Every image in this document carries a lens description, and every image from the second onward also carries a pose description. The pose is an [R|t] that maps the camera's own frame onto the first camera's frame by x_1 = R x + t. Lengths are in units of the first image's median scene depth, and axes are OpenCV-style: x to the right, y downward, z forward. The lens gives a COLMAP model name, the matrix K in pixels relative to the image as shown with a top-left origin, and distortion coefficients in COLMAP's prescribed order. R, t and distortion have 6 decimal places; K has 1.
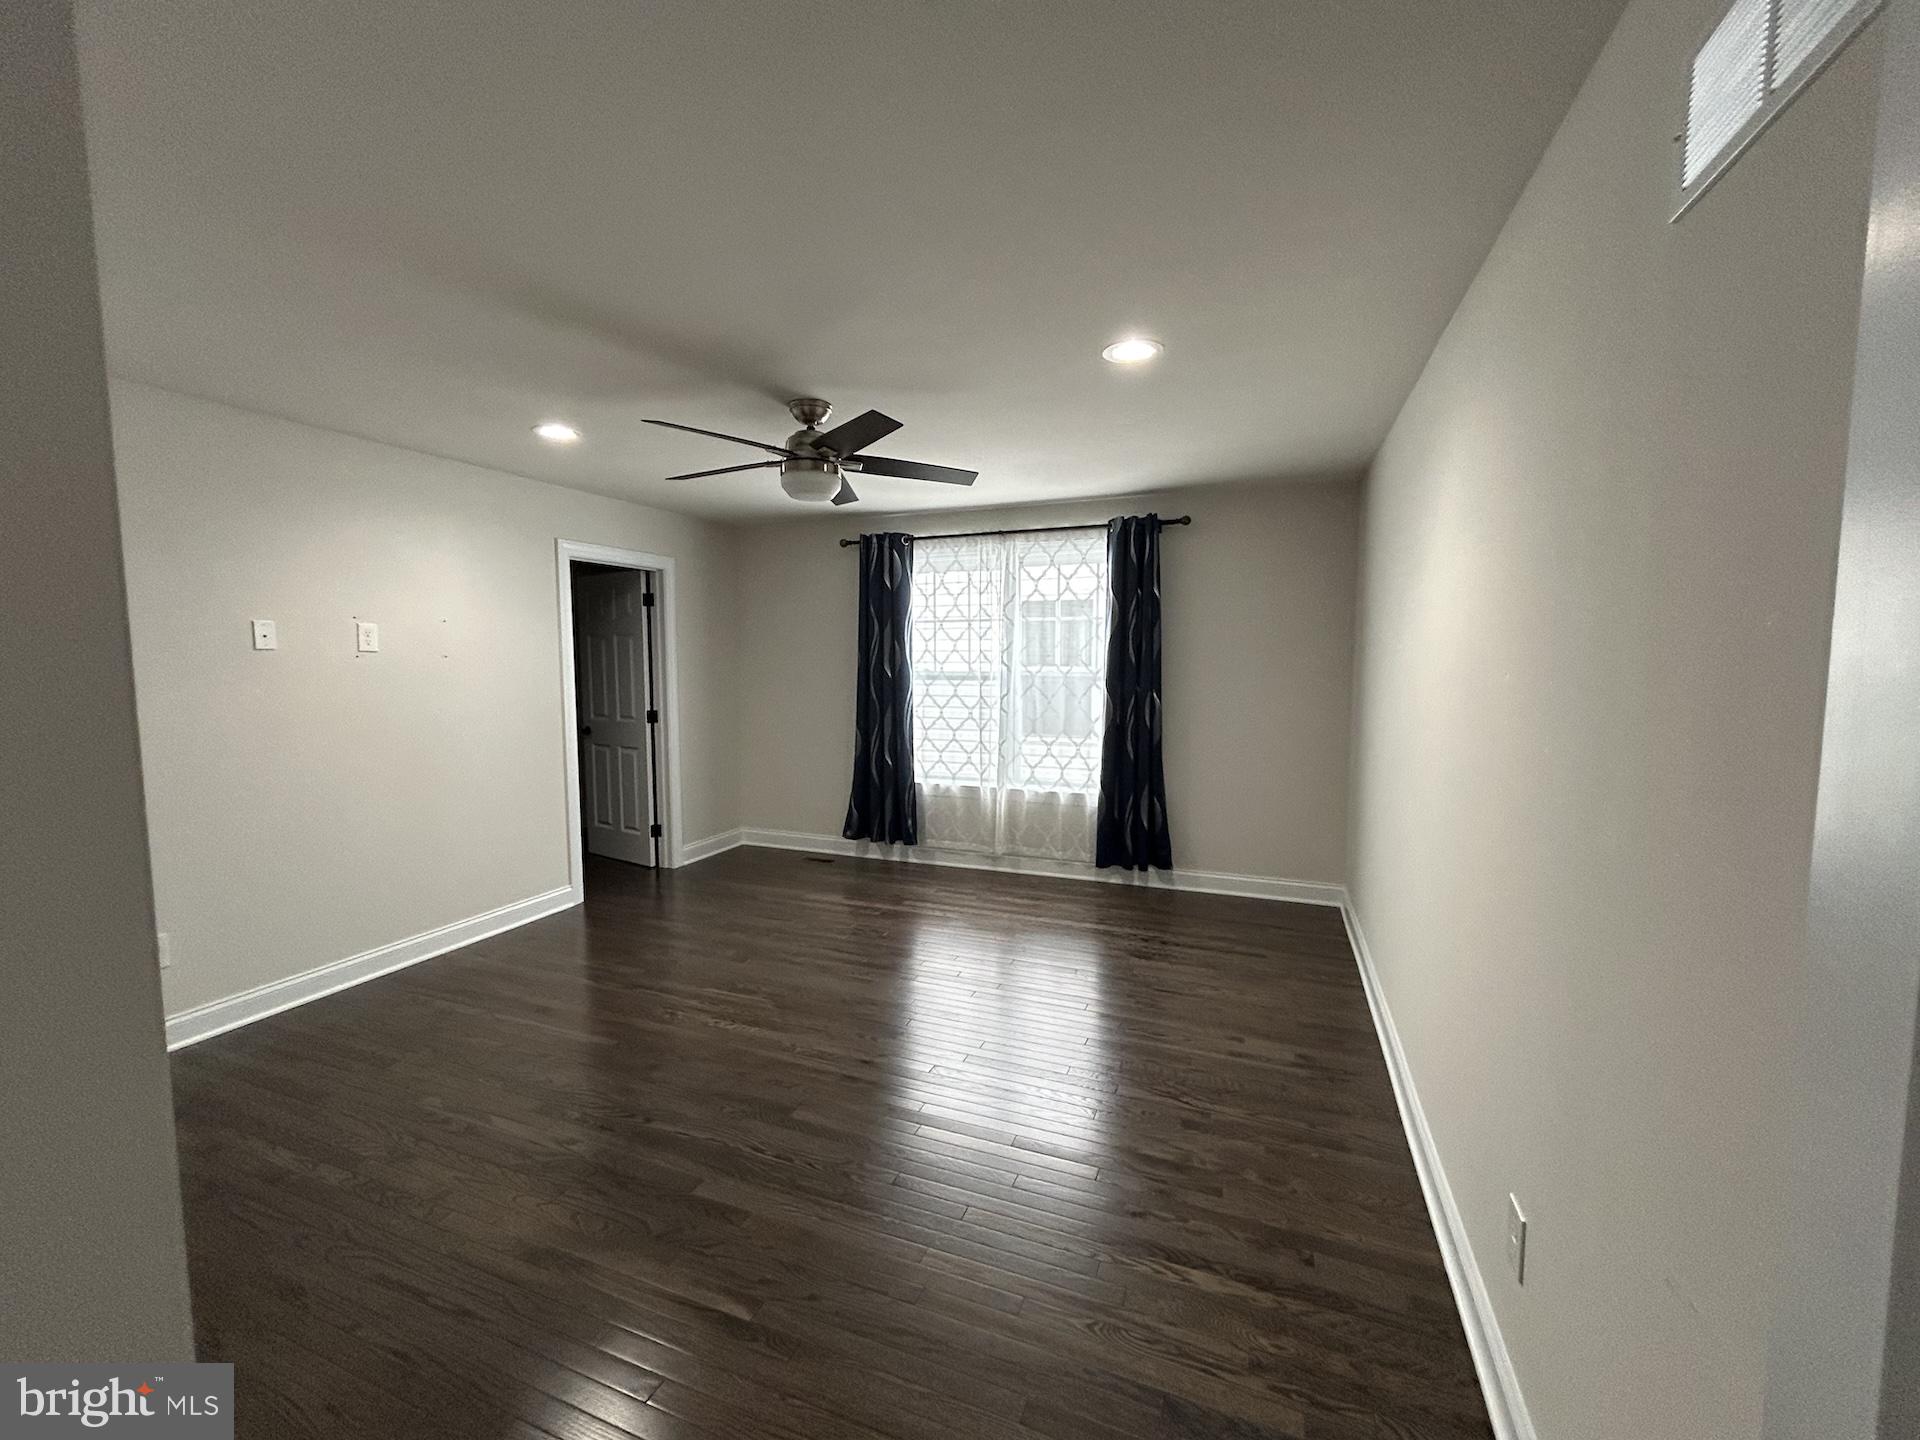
lens RADIAL K [[807.1, 0, 956.7], [0, 807.1, 713.5], [0, 0, 1]] dist [-0.001305, 0.000704]
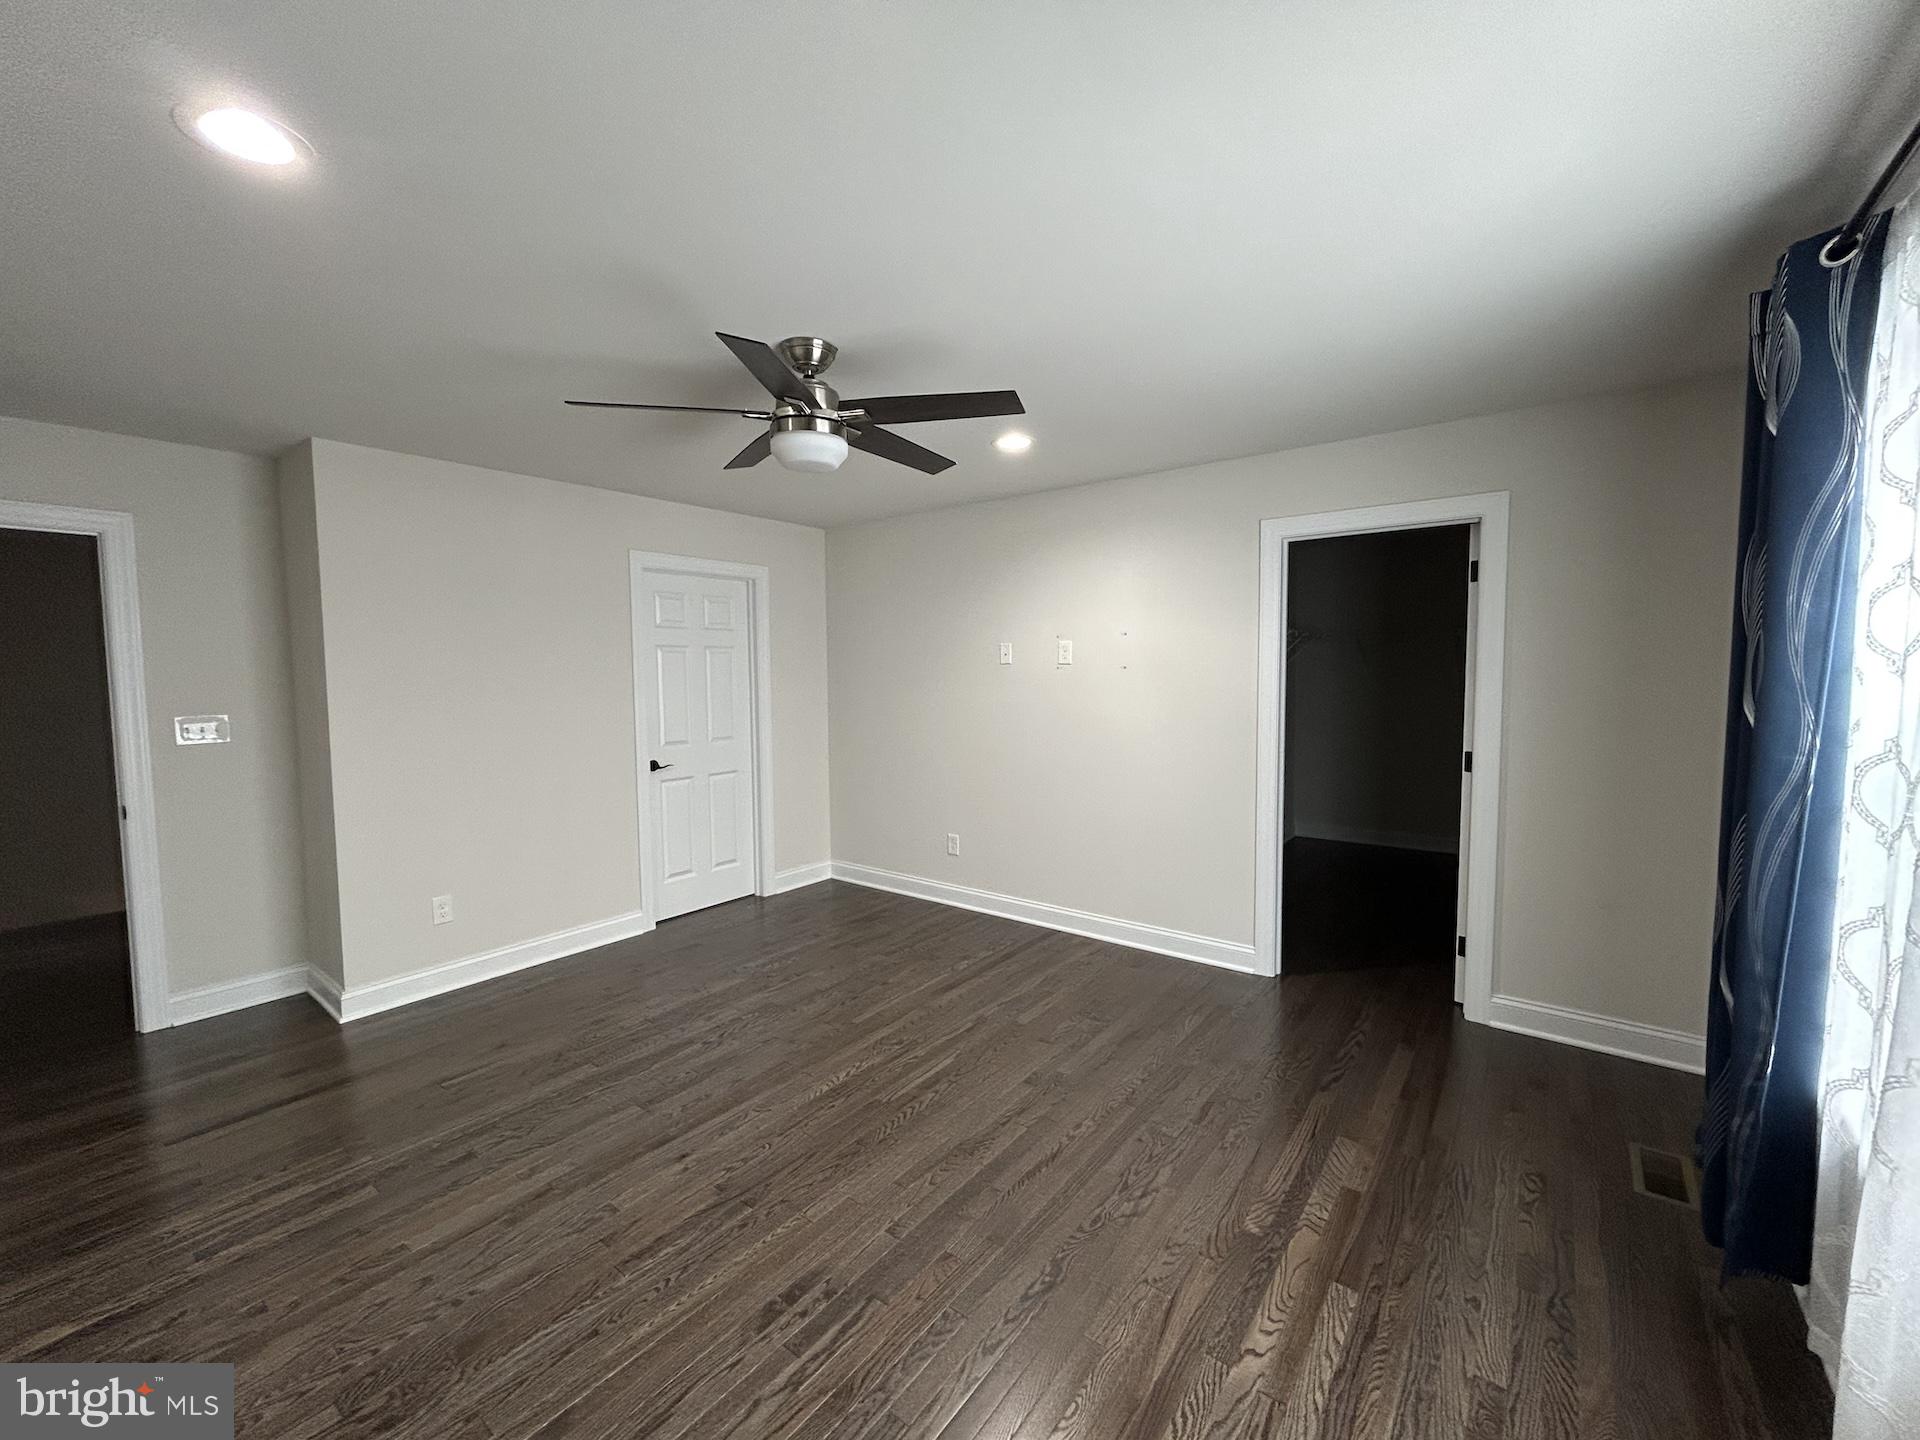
lens RADIAL K [[777.0, 0, 960.0], [0, 777.0, 720.0], [0, 0, 1]] dist [-0.003440, -0.000040]
pose [[-0.290439, 0.069324, -0.954379, 0.437613], [-0.057662, 0.994292, 0.089771, -0.088902], [0.955155, 0.081104, -0.284784, 1.184741]]
